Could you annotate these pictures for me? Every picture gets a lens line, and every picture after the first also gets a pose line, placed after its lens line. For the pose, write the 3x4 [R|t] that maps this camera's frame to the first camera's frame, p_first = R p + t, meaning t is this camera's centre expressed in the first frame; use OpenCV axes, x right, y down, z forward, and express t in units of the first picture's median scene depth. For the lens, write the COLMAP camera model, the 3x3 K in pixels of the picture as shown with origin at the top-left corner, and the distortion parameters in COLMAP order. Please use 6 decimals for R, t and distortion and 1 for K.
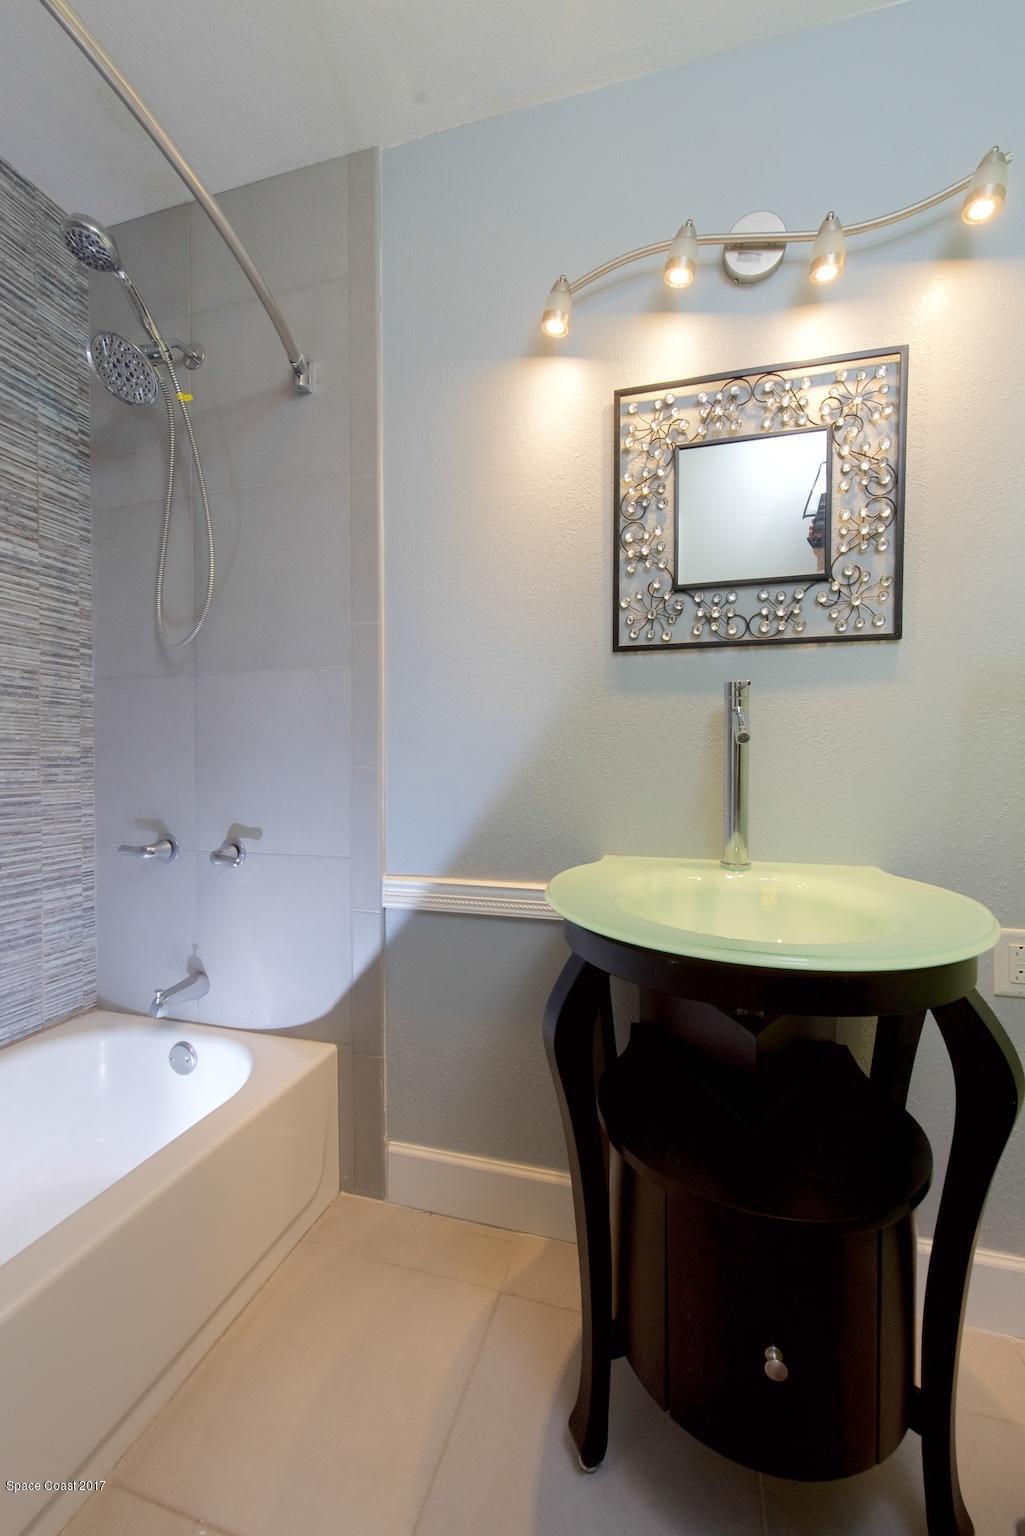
lens RADIAL K [[602.2, 0, 516.4], [0, 602.2, 767.5], [0, 0, 1]] dist [-0.000532, -0.000124]
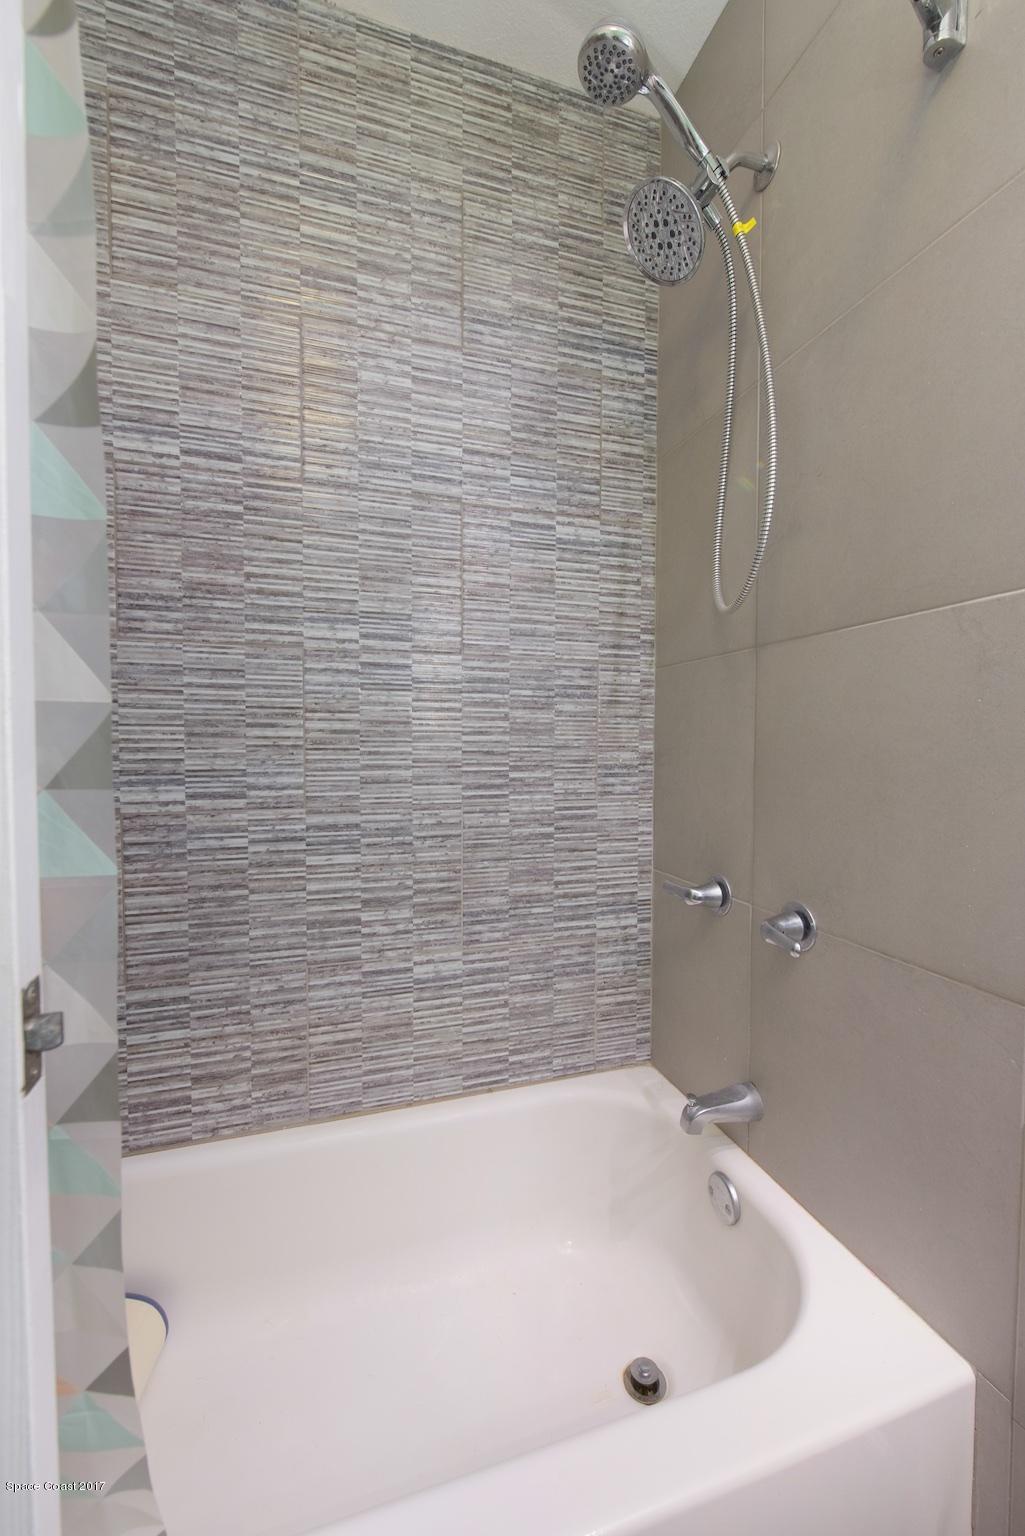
lens RADIAL K [[639.3, 0, 510.5], [0, 639.3, 773.3], [0, 0, 1]] dist [0.001914, -0.000482]
pose [[0.566664, 0.035774, -0.823172, -0.091112], [-0.009615, 0.999276, 0.036808, -0.037801], [0.823893, -0.012943, 0.566598, 0.358957]]
